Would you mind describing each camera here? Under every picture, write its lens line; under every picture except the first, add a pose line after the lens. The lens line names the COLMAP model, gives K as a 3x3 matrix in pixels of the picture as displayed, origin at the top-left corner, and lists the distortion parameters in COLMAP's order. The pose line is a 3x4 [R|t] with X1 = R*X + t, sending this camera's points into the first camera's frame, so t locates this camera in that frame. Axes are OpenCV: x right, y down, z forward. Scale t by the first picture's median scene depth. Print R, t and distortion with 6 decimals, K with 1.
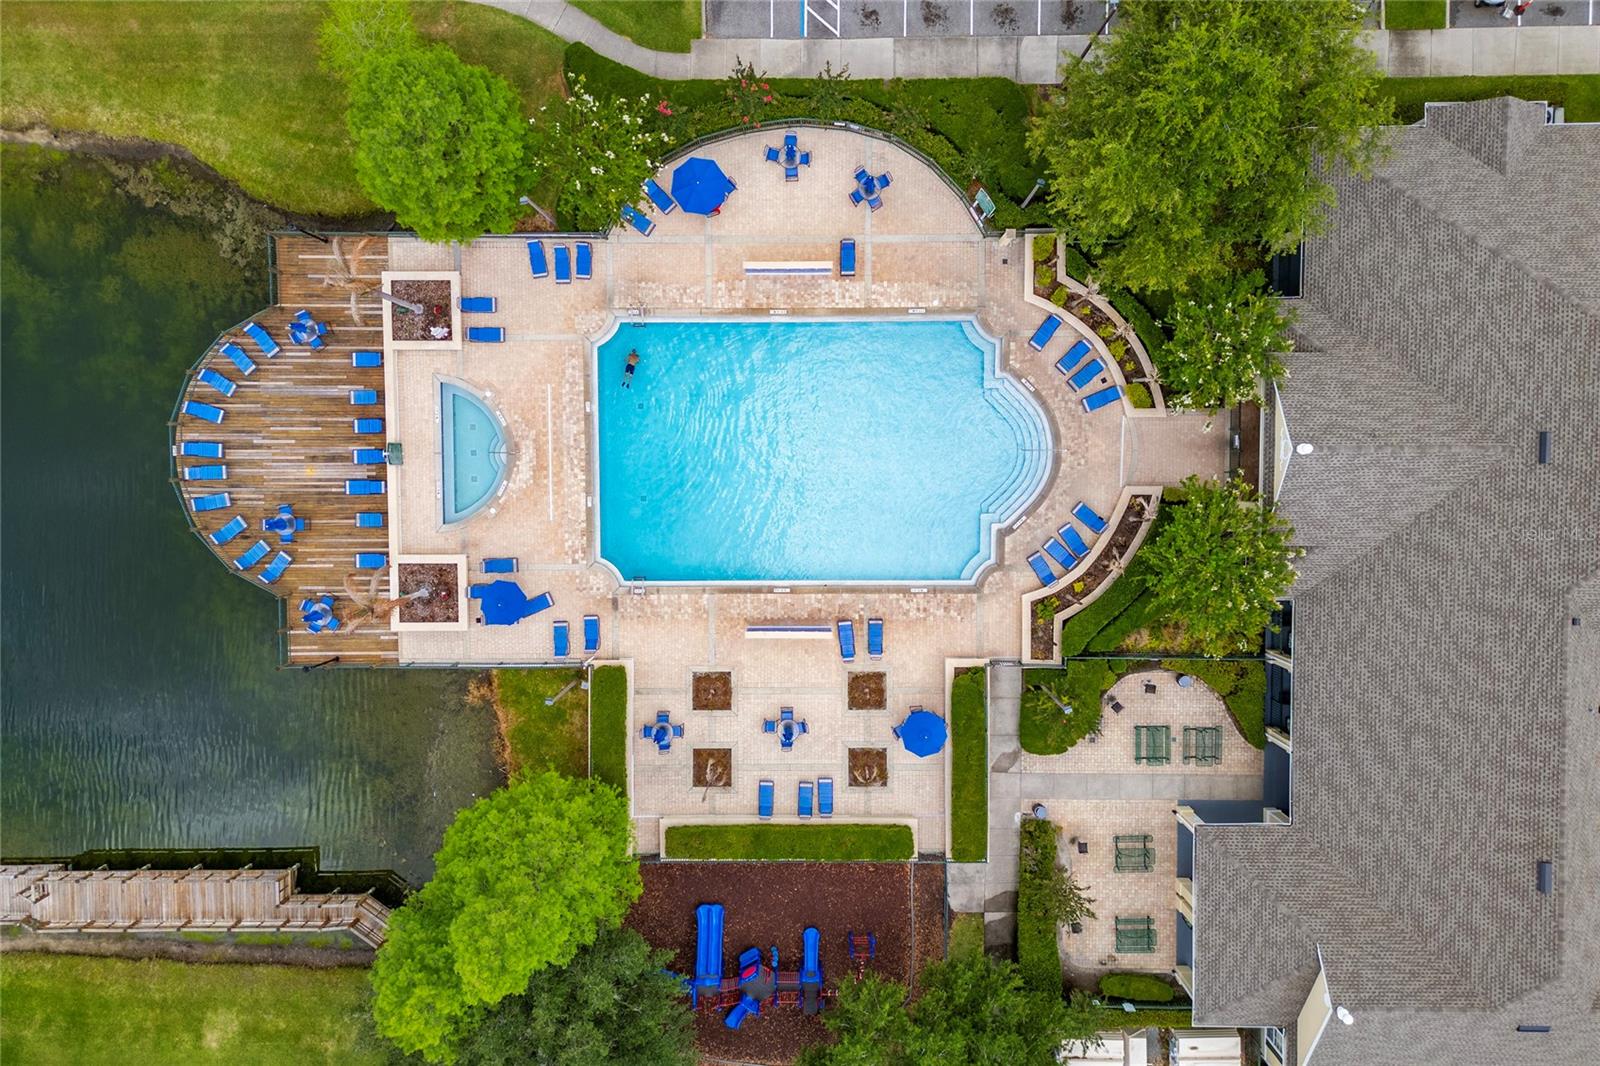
lens RADIAL K [[1166.5, 0, 800.0], [0, 1166.5, 533.0], [0, 0, 1]] dist [0.037172, -0.003629]
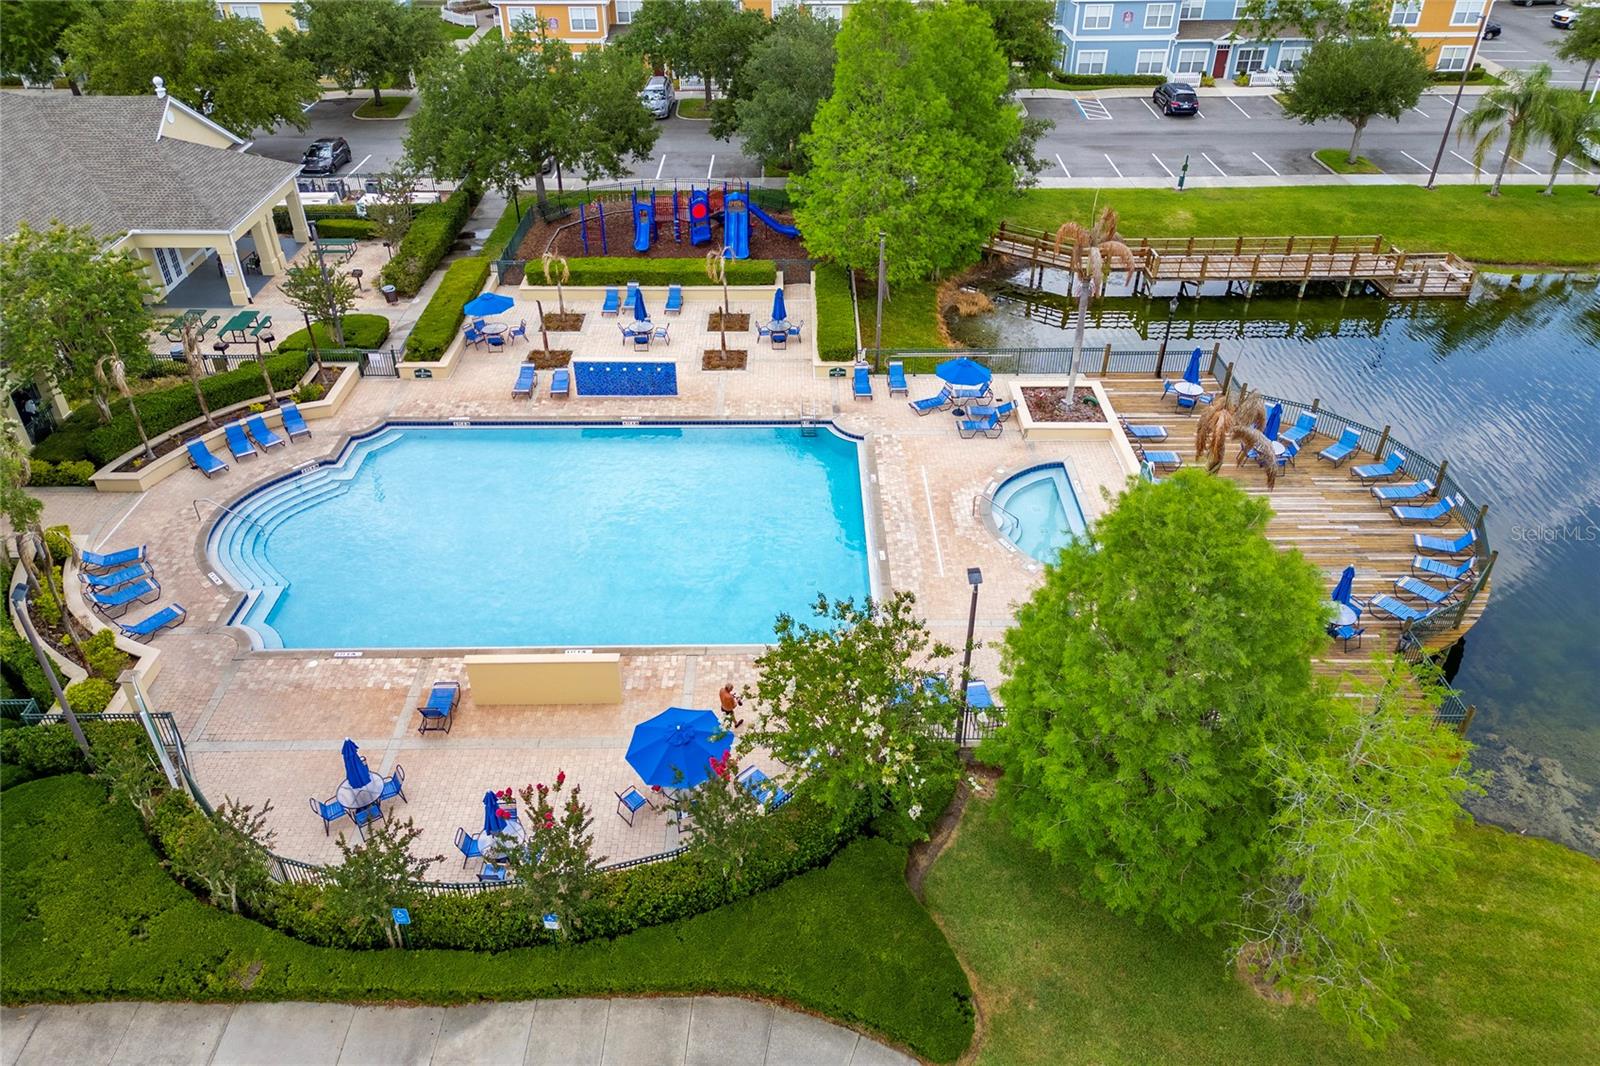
lens RADIAL K [[1166.5, 0, 800.0], [0, 1166.5, 533.0], [0, 0, 1]] dist [0.037172, -0.003629]
pose [[-0.999938, -0.004981, 0.009912, -0.141082], [0.010976, -0.573368, 0.819225, -0.655122], [0.001602, 0.819283, 0.573387, 0.604831]]
